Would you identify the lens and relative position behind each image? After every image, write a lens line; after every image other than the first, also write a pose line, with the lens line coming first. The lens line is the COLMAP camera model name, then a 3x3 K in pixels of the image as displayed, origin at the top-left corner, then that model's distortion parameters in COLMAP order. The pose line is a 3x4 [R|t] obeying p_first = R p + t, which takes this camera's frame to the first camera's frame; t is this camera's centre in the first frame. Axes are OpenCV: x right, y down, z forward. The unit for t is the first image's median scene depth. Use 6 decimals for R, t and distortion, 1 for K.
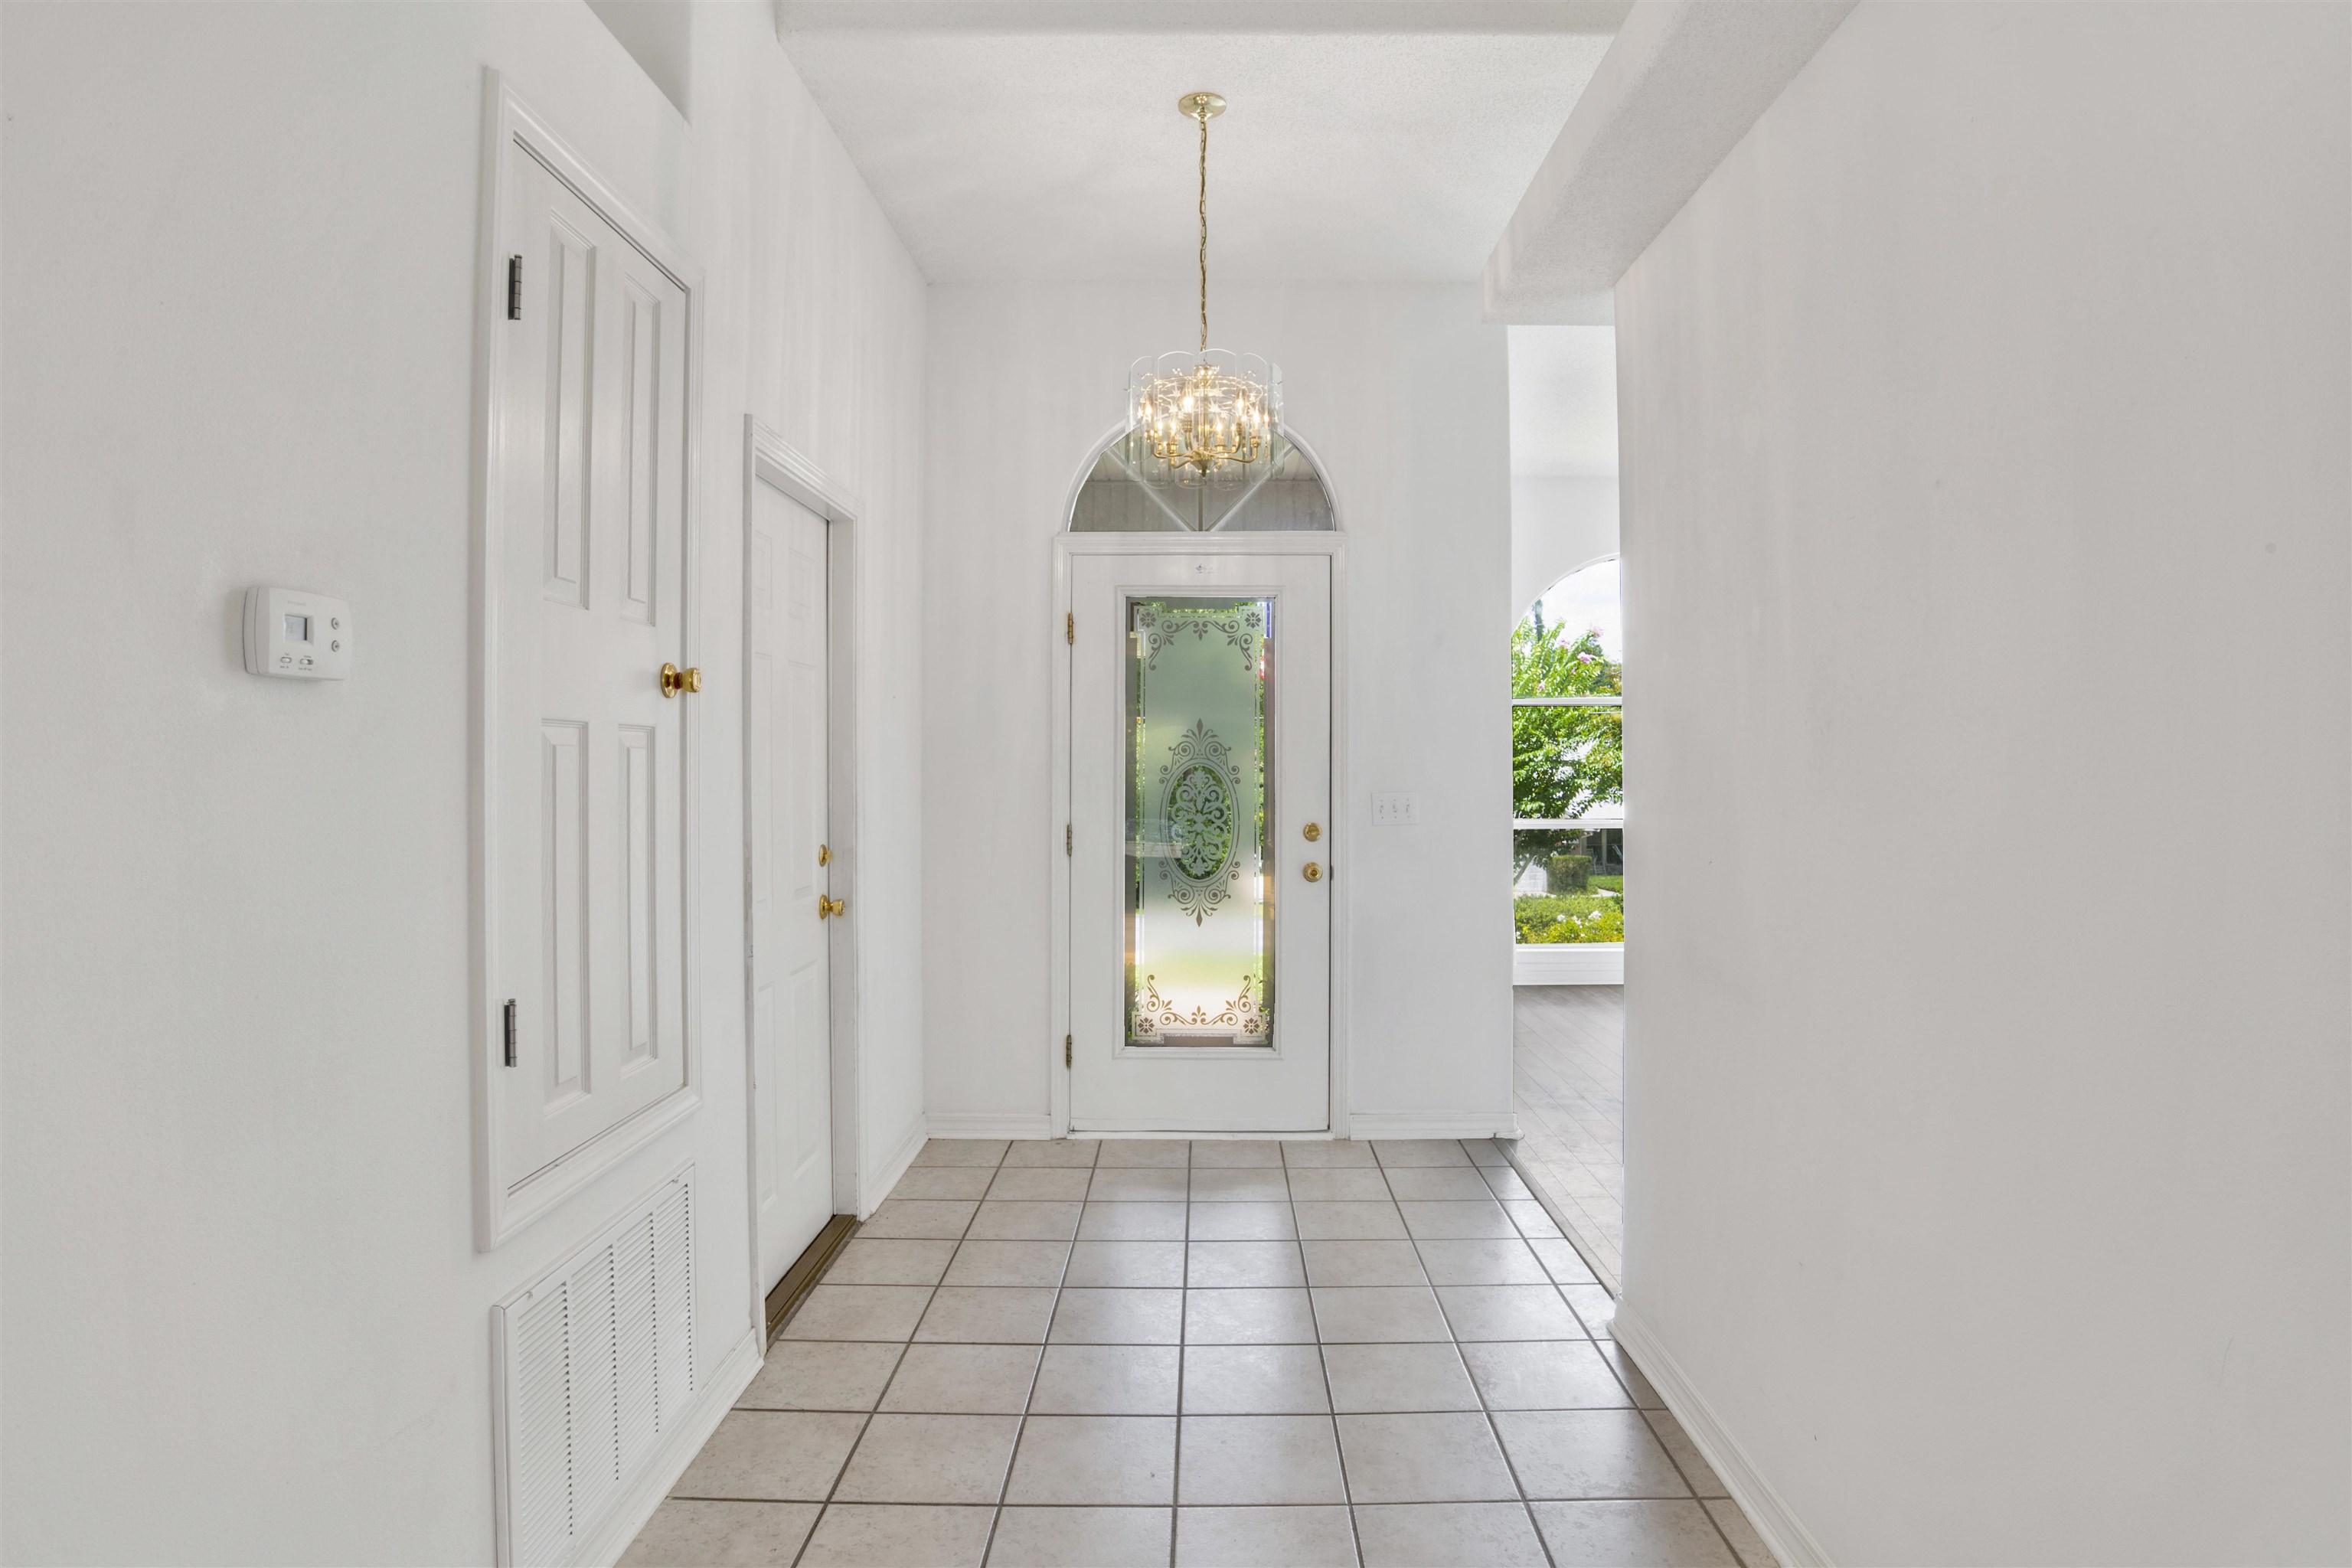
lens RADIAL K [[1257.7, 0, 1186.8], [0, 1257.7, 772.7], [0, 0, 1]] dist [-0.062890, 0.020343]
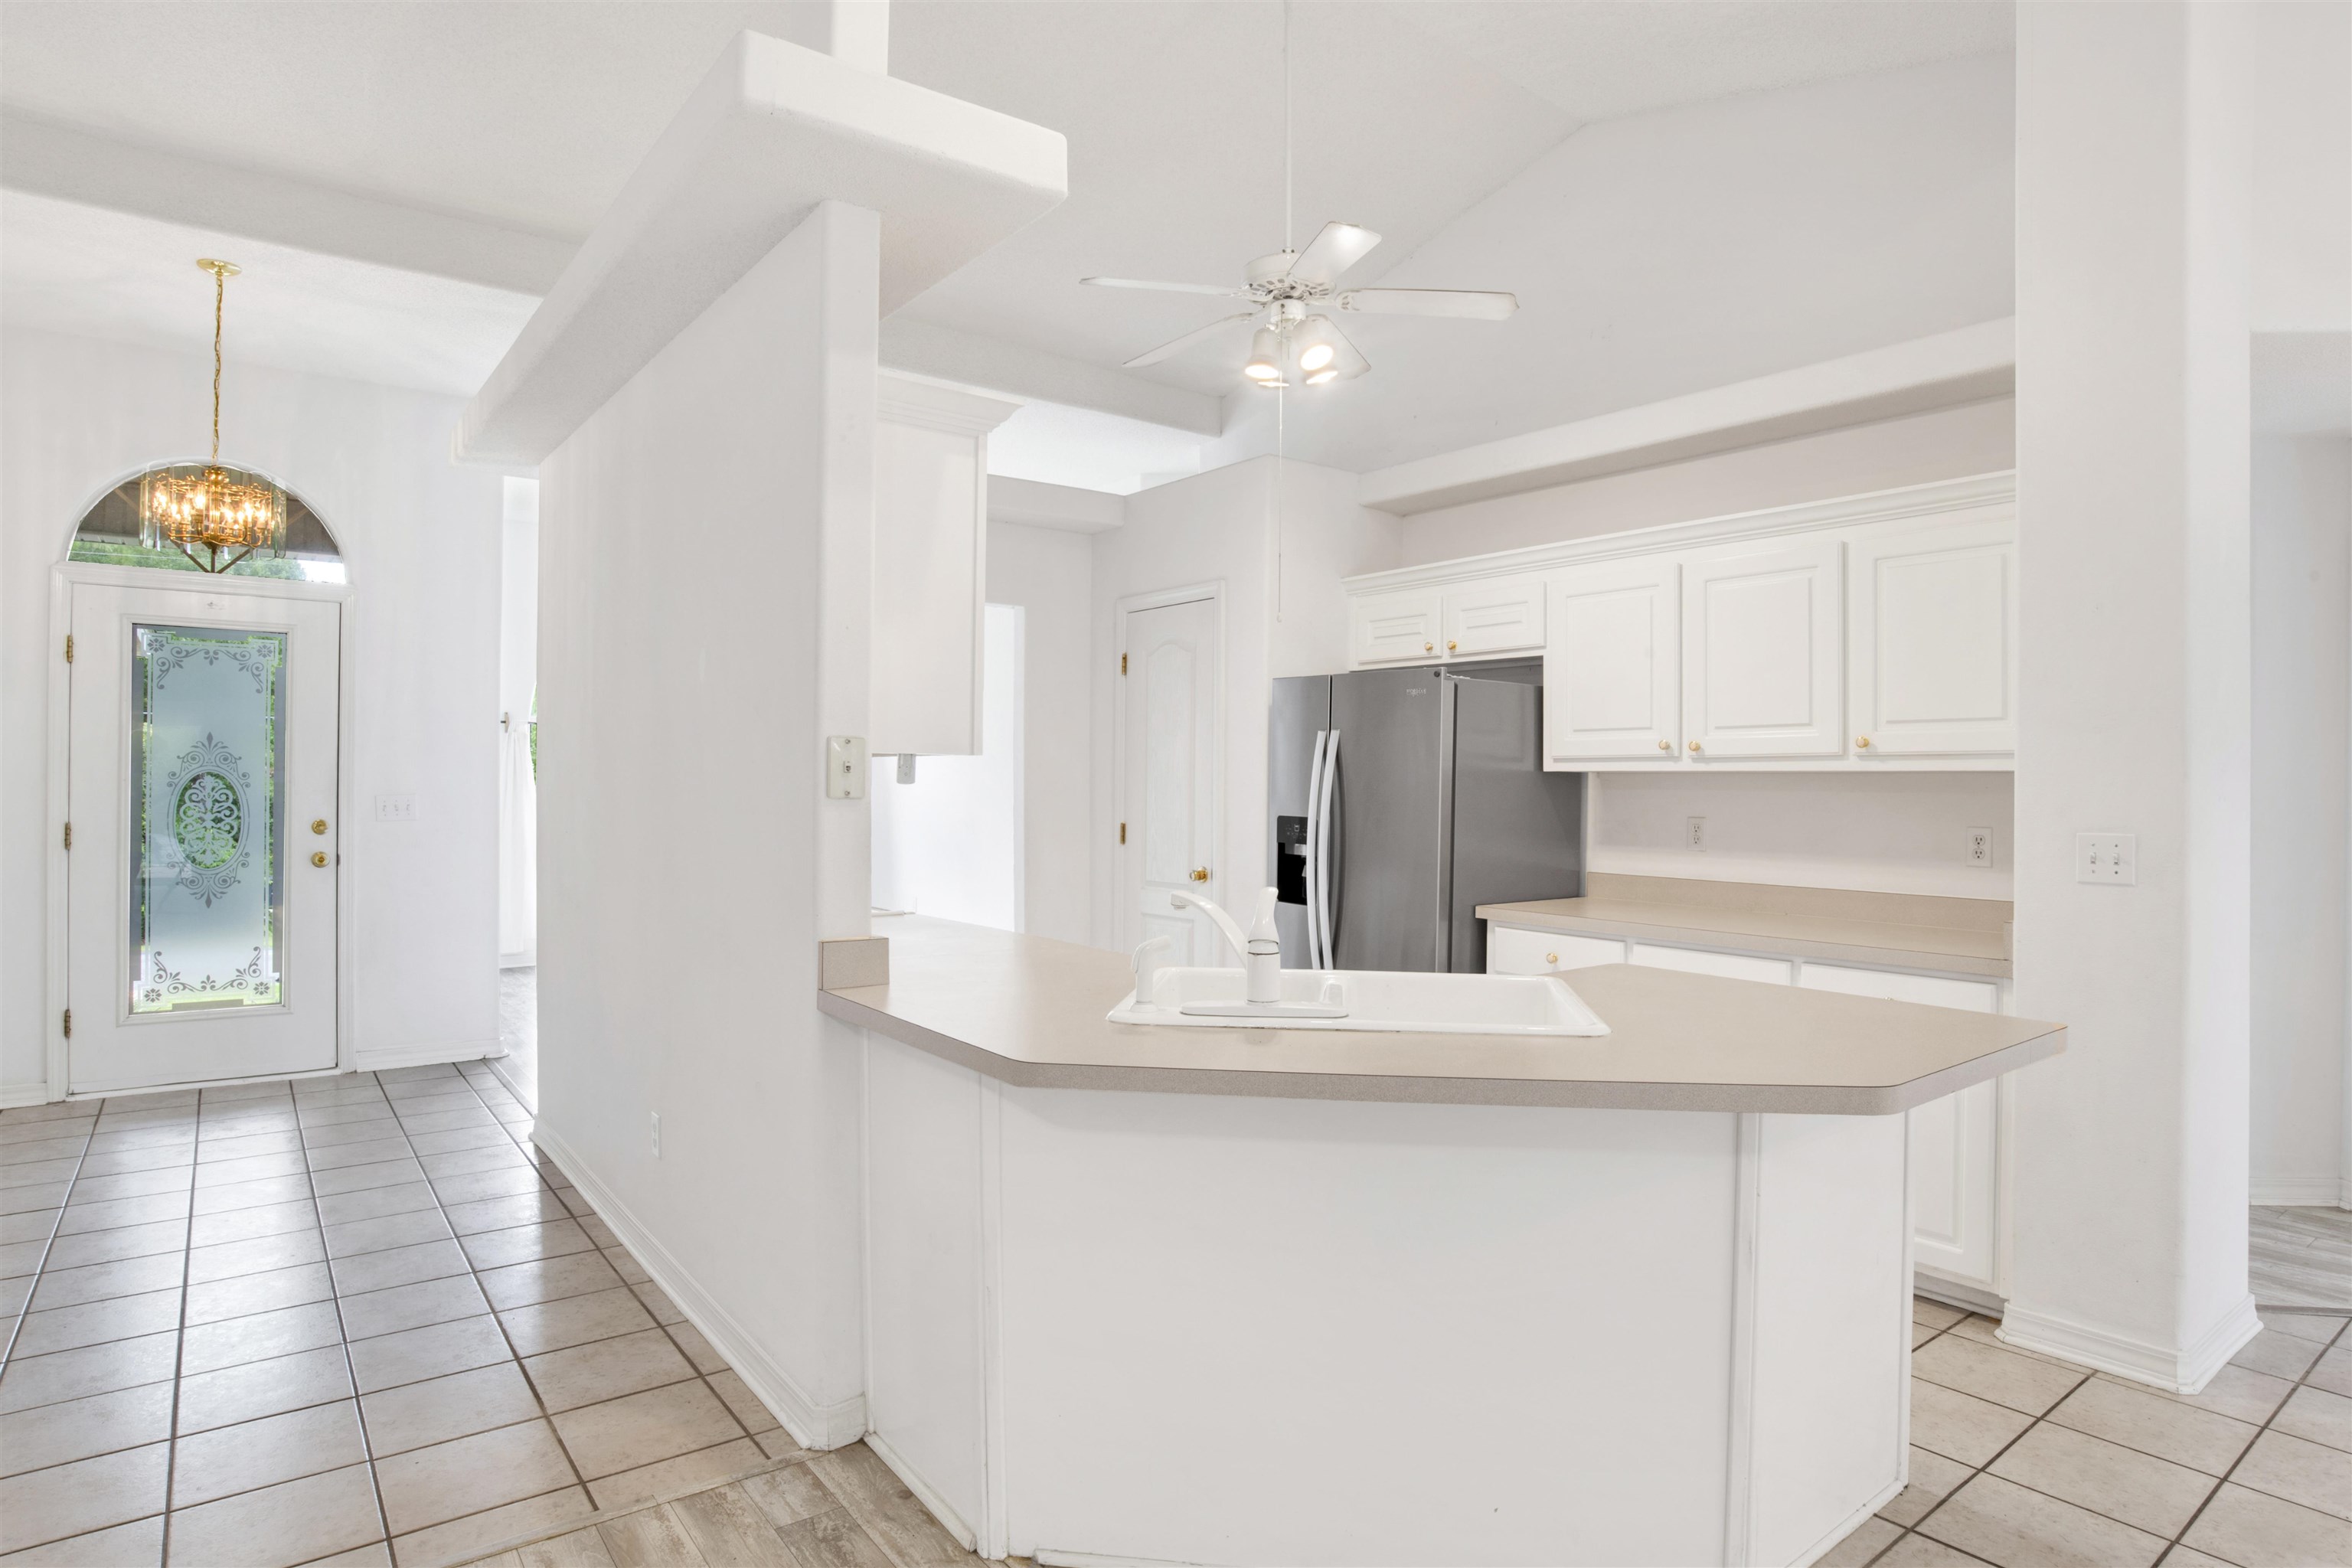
lens RADIAL K [[1257.7, 0, 1181.4], [0, 1257.7, 784.3], [0, 0, 1]] dist [-0.062890, 0.020343]
pose [[0.777448, 0.004710, 0.628930, 0.000906], [-0.004635, 0.999988, -0.001759, 0.003790], [-0.628930, -0.001547, 0.777460, -0.468539]]
